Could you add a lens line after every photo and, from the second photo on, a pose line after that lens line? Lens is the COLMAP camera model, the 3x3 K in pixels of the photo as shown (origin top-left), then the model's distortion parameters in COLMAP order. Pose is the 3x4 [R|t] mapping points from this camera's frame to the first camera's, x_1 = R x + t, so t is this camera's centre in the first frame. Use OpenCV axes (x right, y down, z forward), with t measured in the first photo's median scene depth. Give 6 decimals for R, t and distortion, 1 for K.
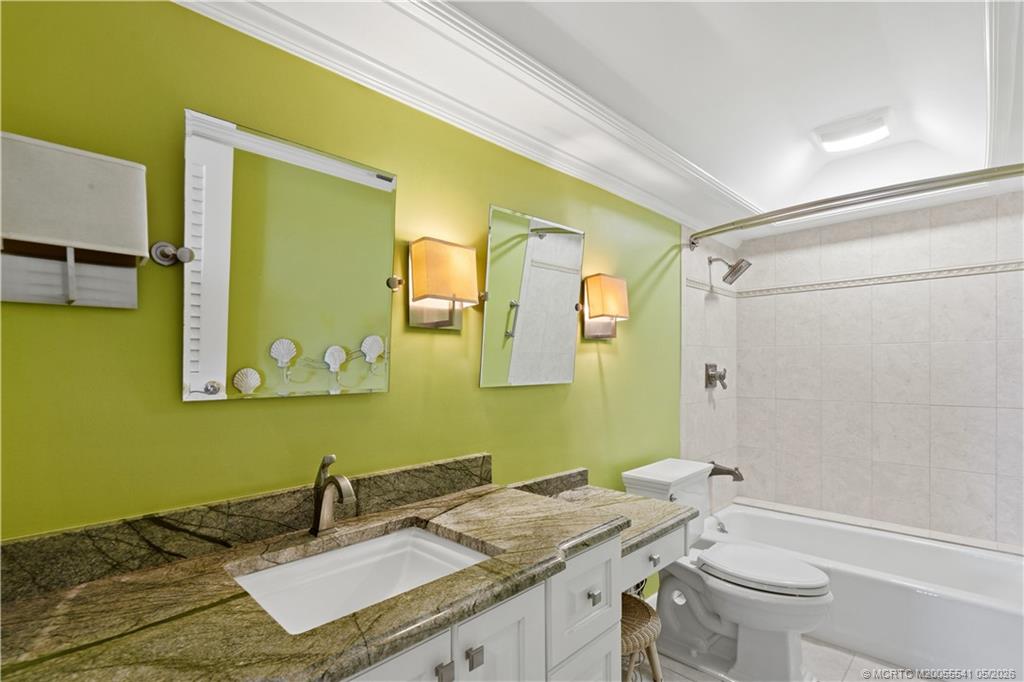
lens RADIAL K [[487.5, 0, 515.8], [0, 487.5, 351.2], [0, 0, 1]] dist [-0.000854, 0.000074]
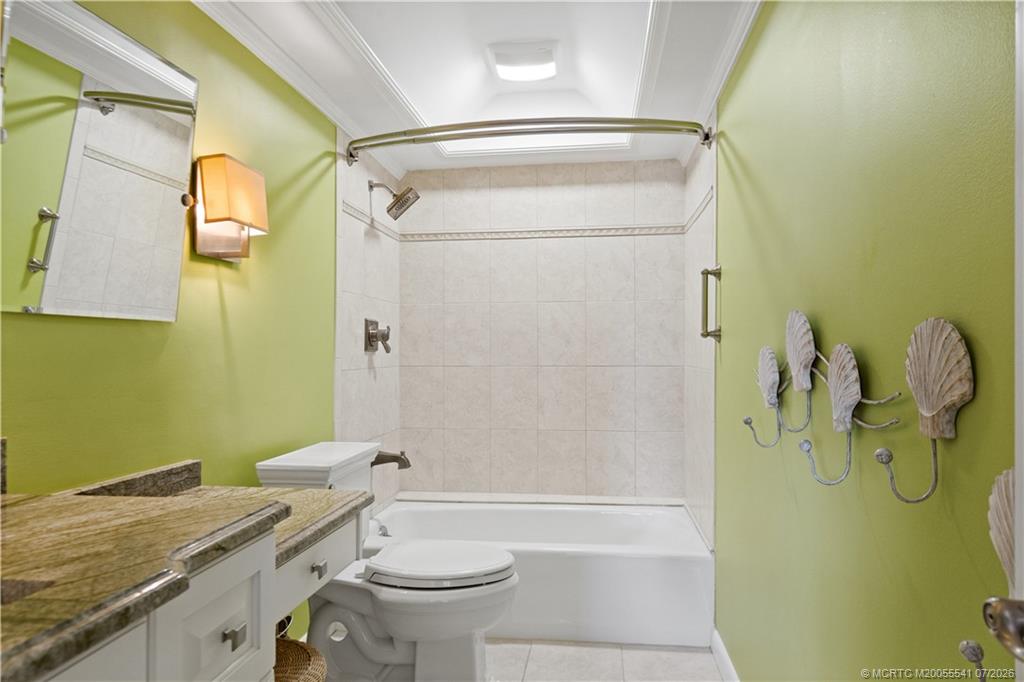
lens RADIAL K [[631.9, 0, 512.0], [0, 631.9, 341.0], [0, 0, 1]] dist [0.005953, 0.003077]
pose [[0.799348, 0.010996, 0.600768, -0.021405], [-0.005797, 0.999927, -0.010588, 0.089898], [-0.600840, 0.004981, 0.799353, 0.106167]]
